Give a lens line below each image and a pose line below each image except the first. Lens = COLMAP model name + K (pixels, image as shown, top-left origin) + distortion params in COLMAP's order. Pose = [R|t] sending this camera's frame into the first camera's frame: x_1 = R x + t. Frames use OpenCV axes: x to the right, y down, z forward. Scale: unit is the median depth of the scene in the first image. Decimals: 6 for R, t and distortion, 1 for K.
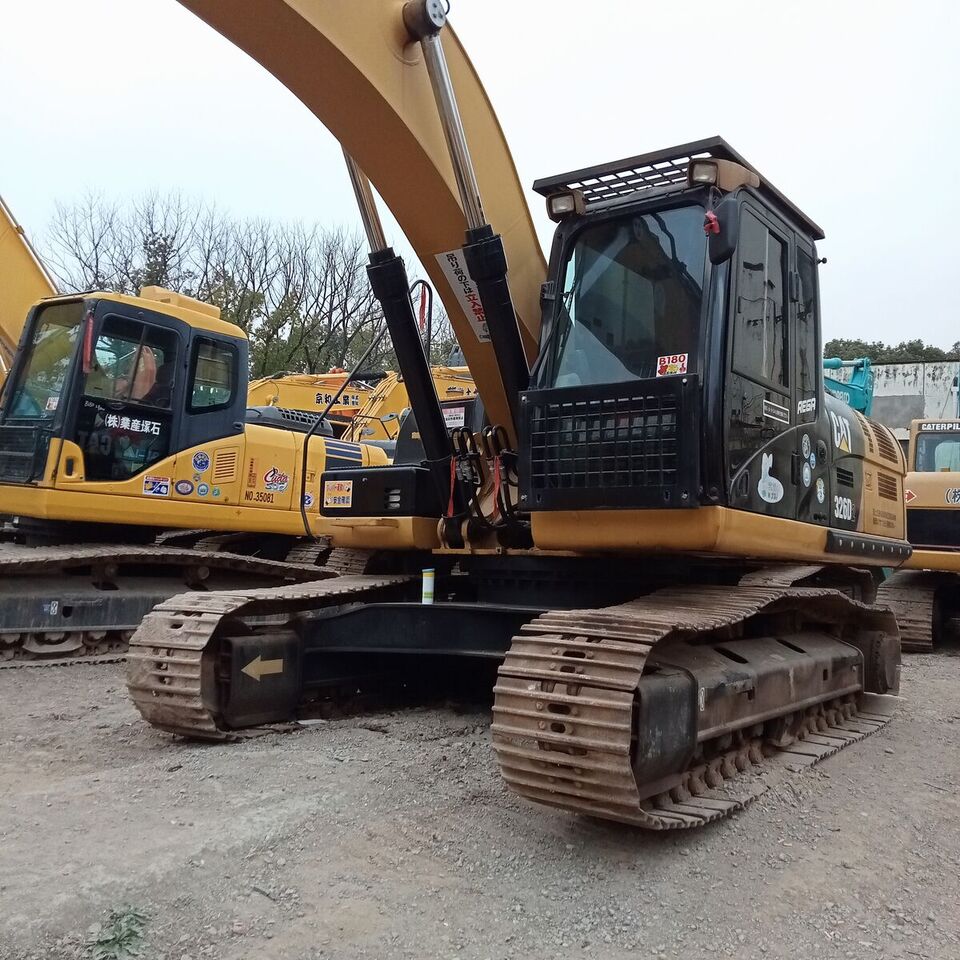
lens RADIAL K [[1015.6, 0, 480.0], [0, 1015.6, 480.0], [0, 0, 1]] dist [0.034411, -0.003487]
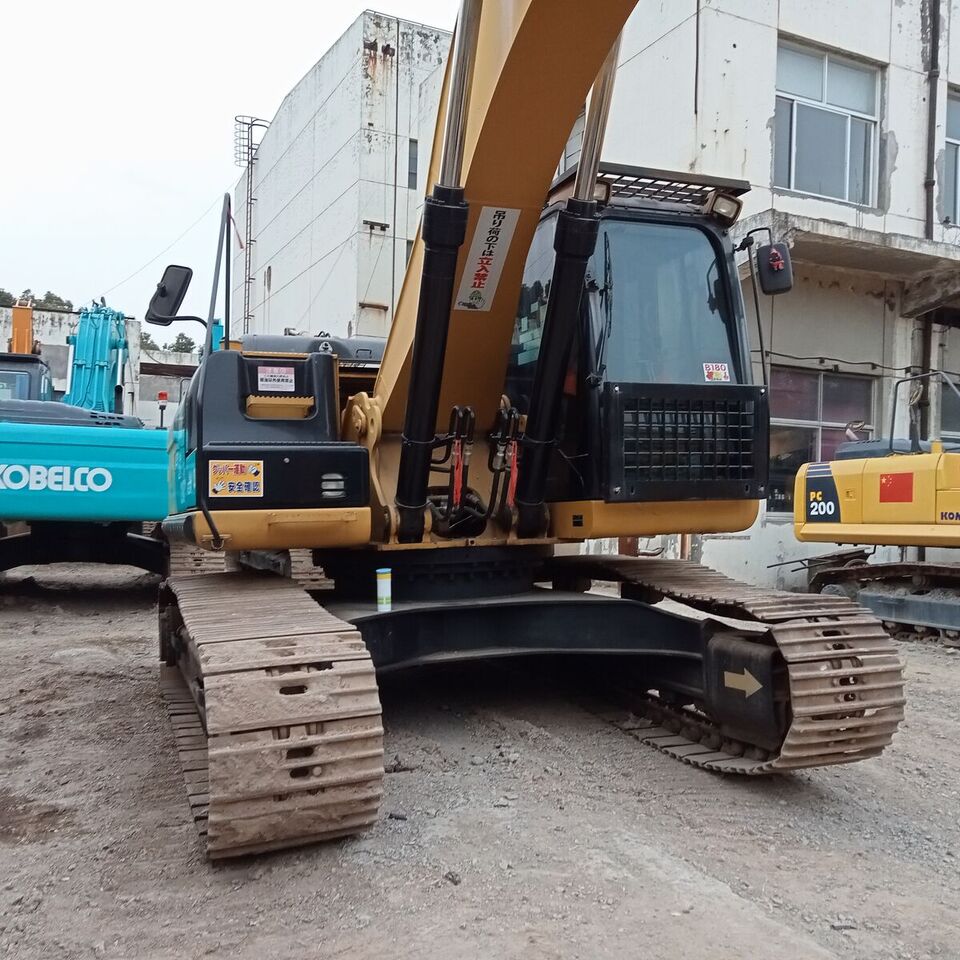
lens RADIAL K [[1015.6, 0, 480.0], [0, 1015.6, 480.0], [0, 0, 1]] dist [0.034411, -0.003487]
pose [[0.498895, -0.014754, 0.866537, -0.832984], [-0.036704, 0.998598, 0.038134, -0.023558], [-0.865885, -0.050831, 0.497655, 0.586416]]
